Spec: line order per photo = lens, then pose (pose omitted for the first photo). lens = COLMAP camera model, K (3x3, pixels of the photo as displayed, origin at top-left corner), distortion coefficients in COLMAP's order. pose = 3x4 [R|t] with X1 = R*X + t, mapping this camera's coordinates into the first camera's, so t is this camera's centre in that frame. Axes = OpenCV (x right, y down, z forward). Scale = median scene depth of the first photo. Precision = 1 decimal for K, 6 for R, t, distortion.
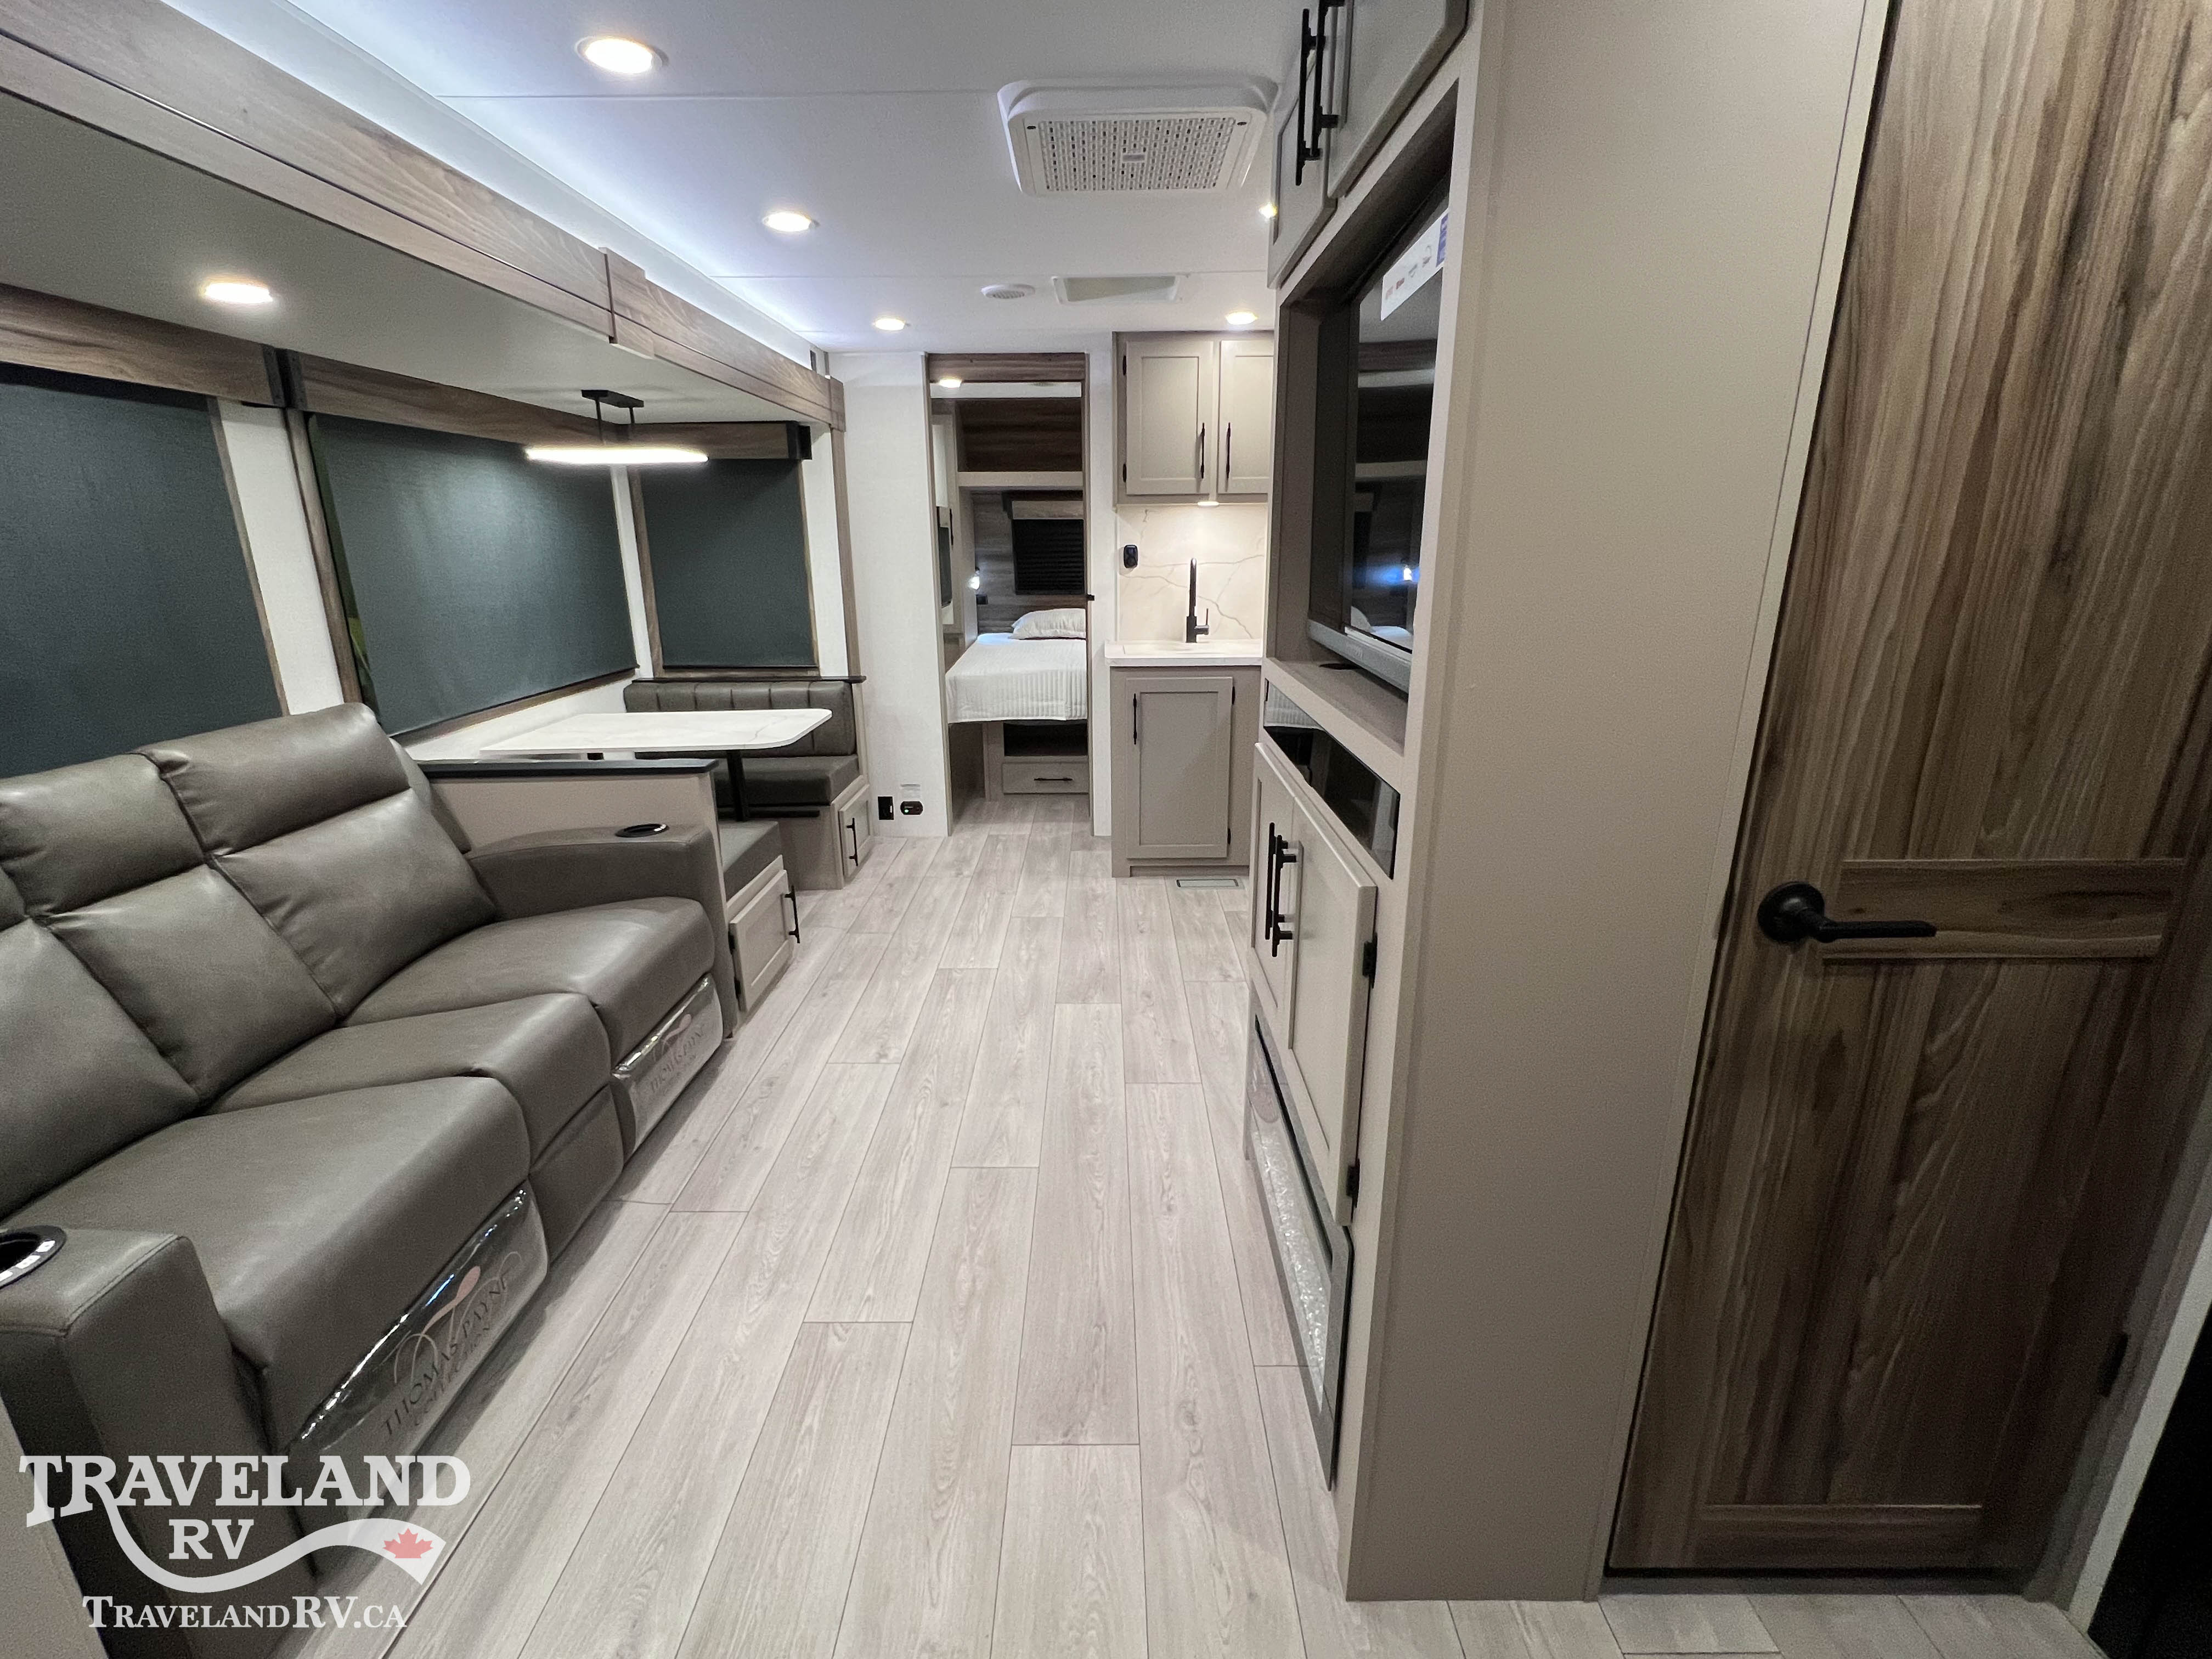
lens RADIAL K [[996.3, 0, 1100.1], [0, 996.3, 826.0], [0, 0, 1]] dist [-0.000866, -0.000006]
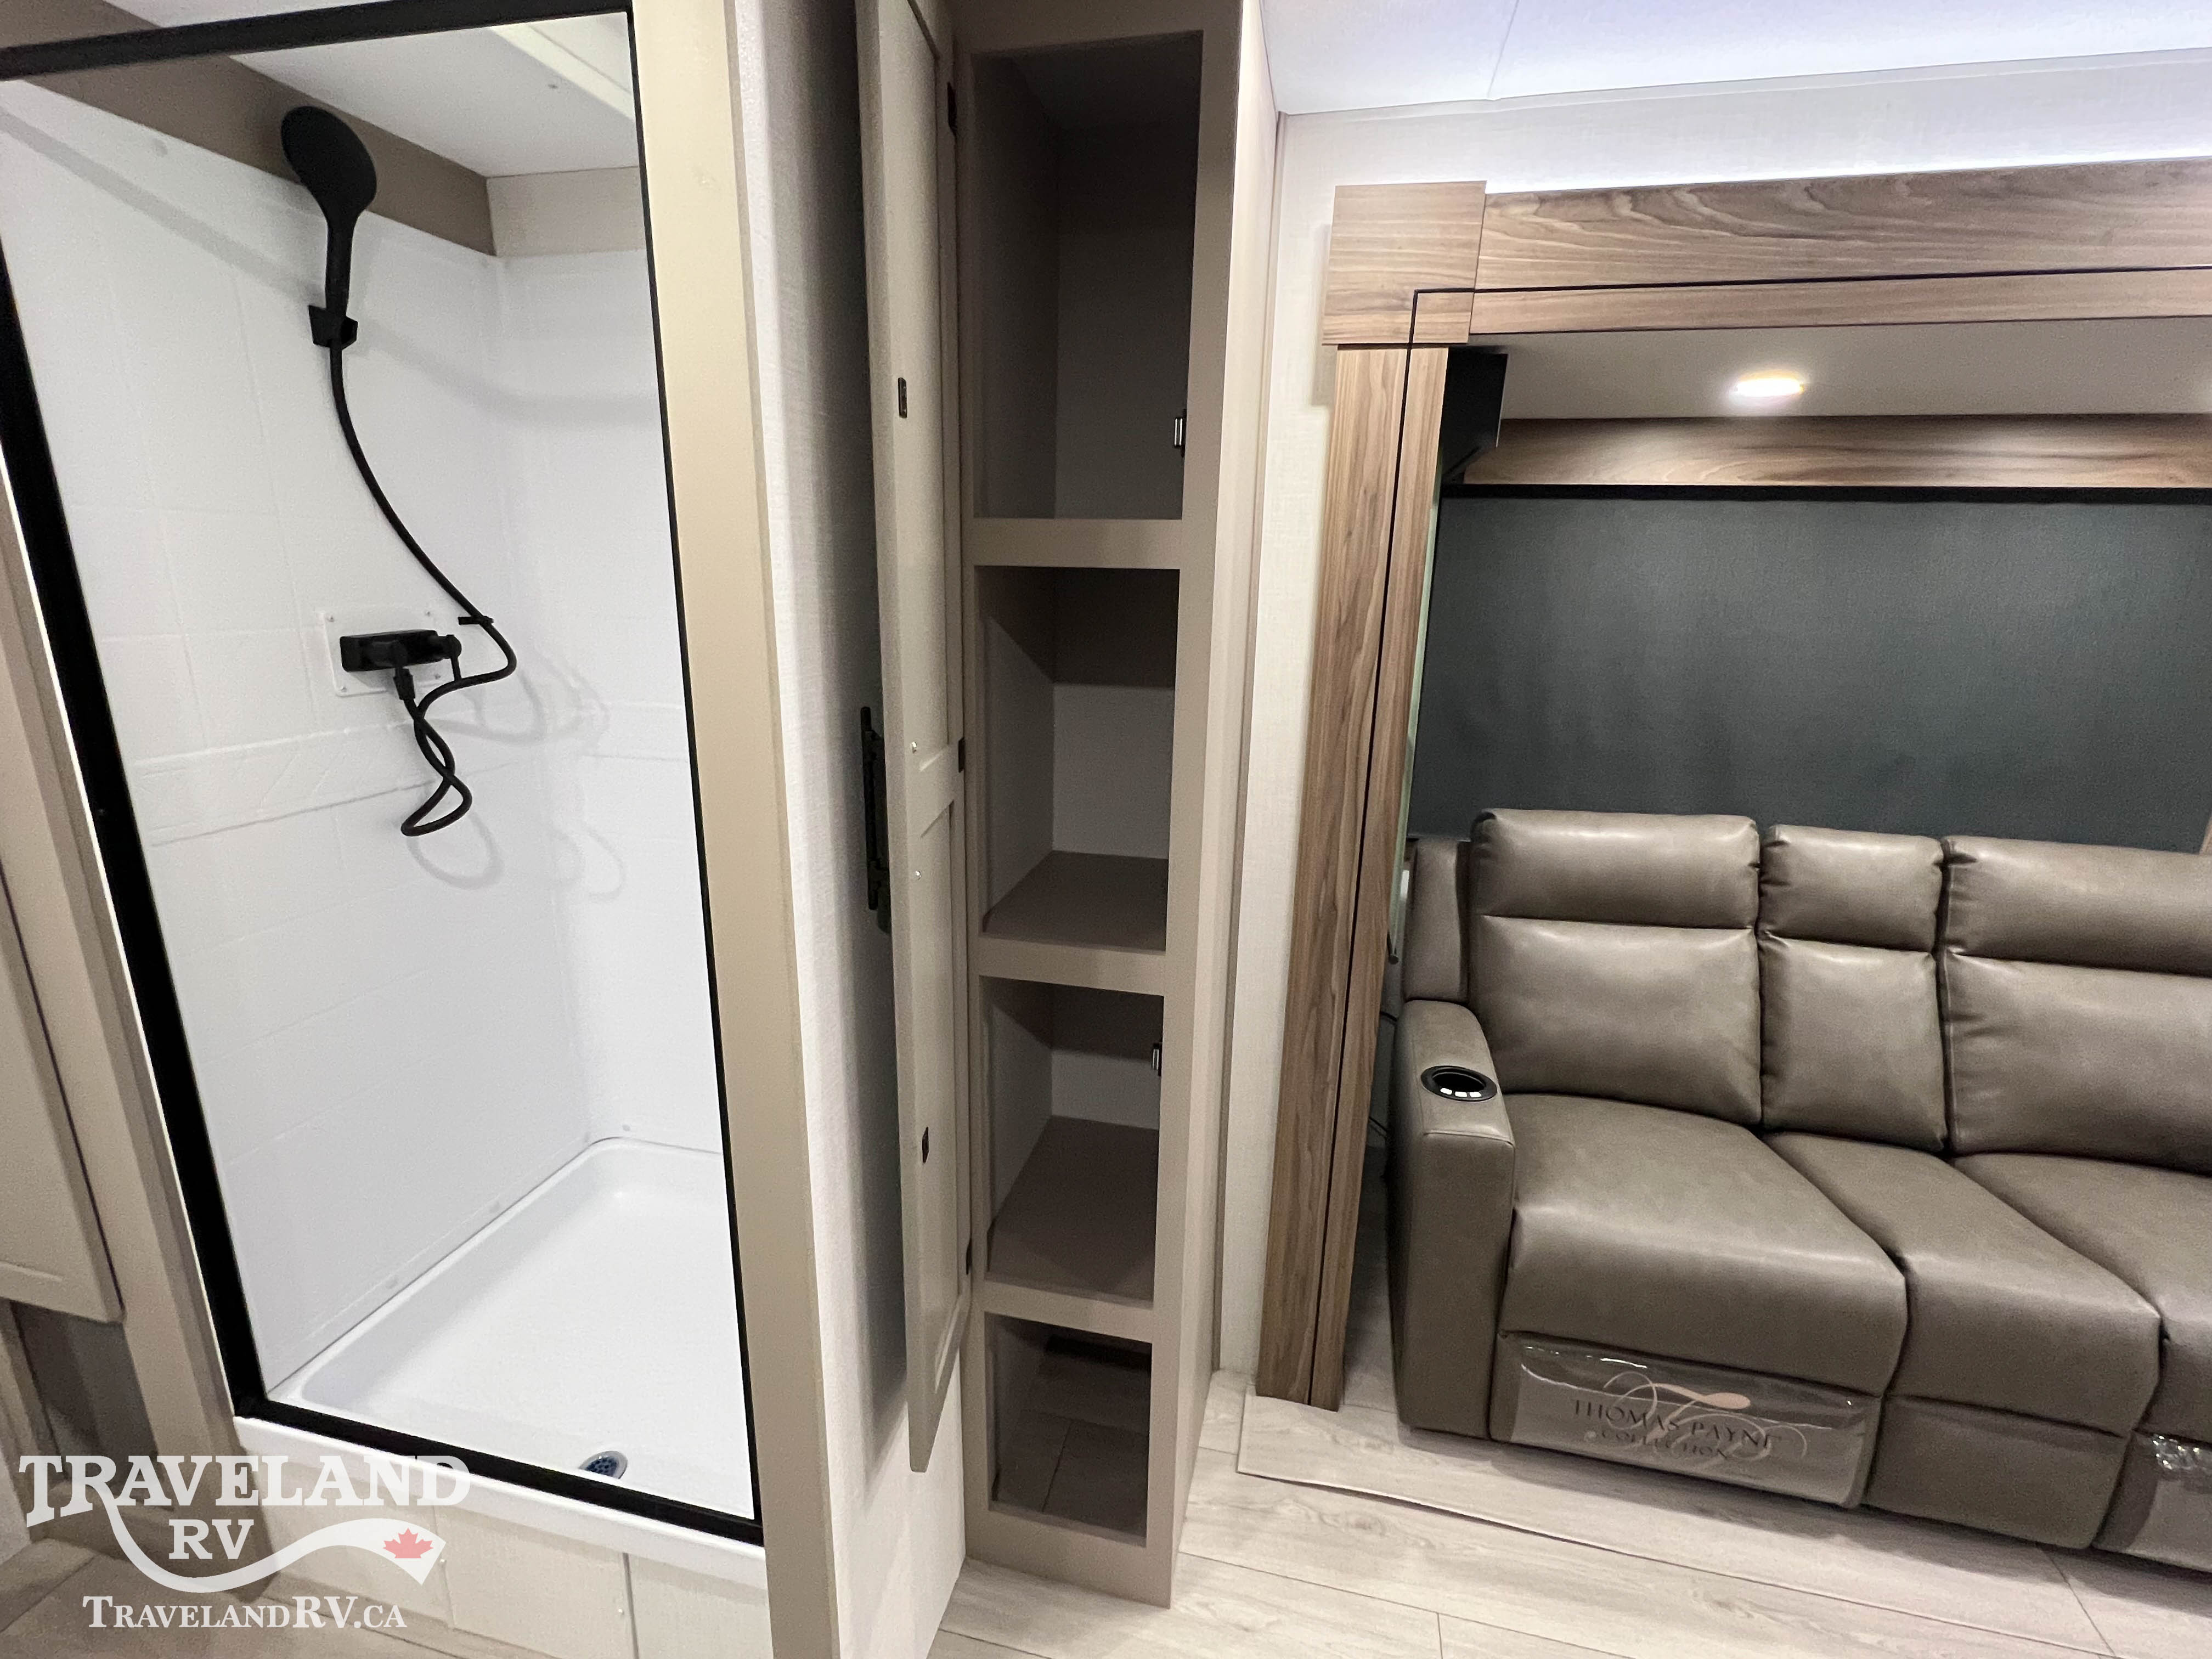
lens RADIAL K [[996.3, 0, 1101.2], [0, 996.3, 829.3], [0, 0, 1]] dist [-0.000866, -0.000006]
pose [[-0.235405, 0.249656, -0.939285, 0.197627], [-0.289863, 0.904427, 0.313036, -0.121717], [0.927666, 0.345954, -0.140540, 0.237568]]
